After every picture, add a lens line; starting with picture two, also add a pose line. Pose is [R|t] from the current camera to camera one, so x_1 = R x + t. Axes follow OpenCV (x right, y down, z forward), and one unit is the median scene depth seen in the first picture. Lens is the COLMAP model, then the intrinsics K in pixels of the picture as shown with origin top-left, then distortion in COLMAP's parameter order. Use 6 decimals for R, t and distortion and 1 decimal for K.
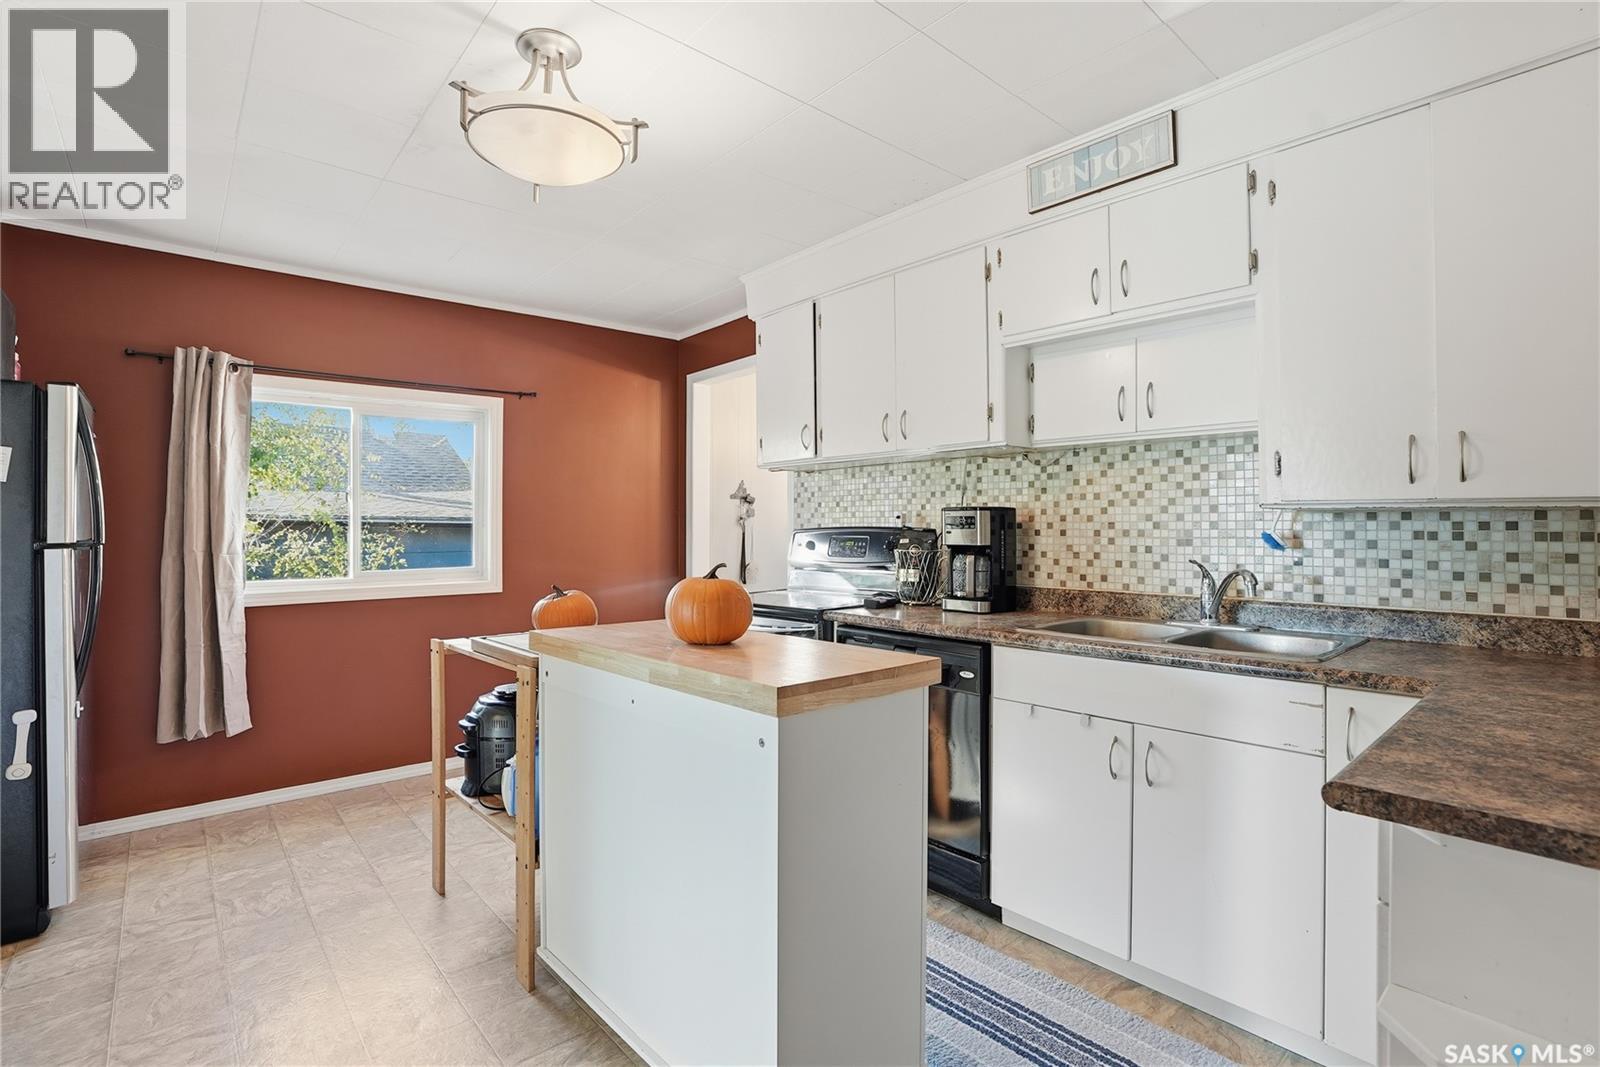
lens RADIAL K [[764.5, 0, 799.0], [0, 764.5, 514.2], [0, 0, 1]] dist [-0.063284, 0.024388]
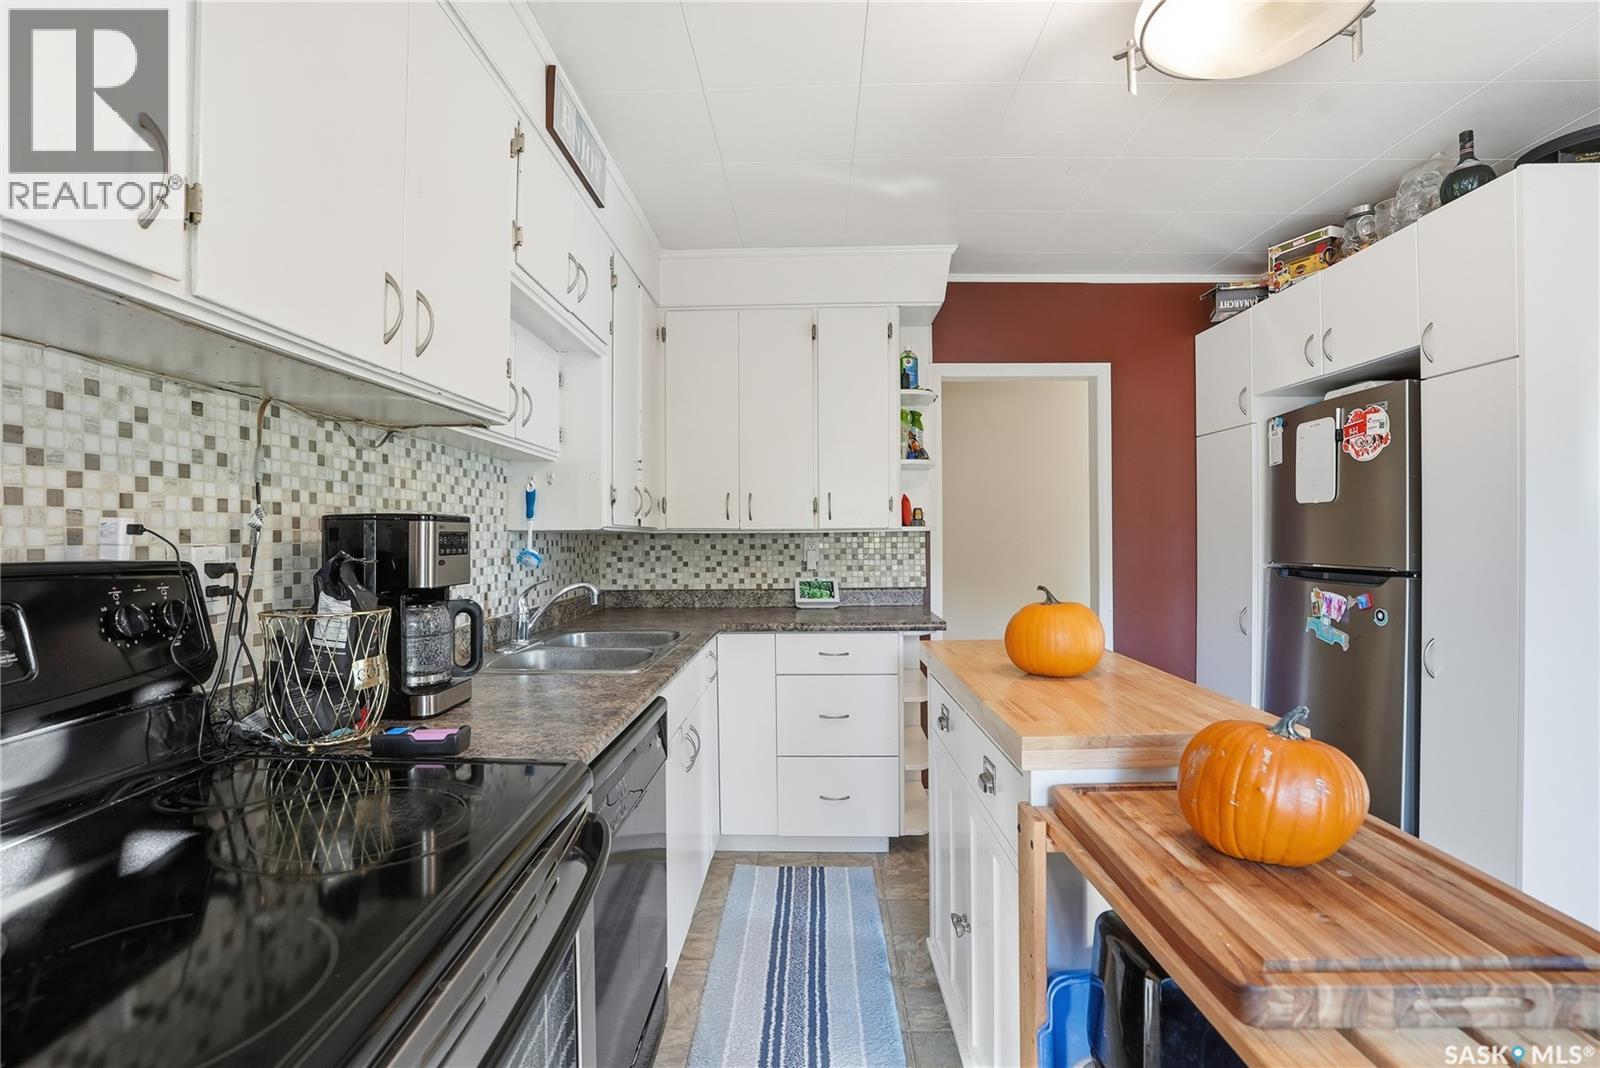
lens RADIAL K [[764.5, 0, 800.6], [0, 764.5, 540.1], [0, 0, 1]] dist [-0.063284, 0.024388]
pose [[-0.731597, -0.000775, 0.681737, -0.340842], [-0.006916, 0.999956, -0.006285, 0.010188], [-0.681702, -0.009313, -0.731571, 1.235528]]
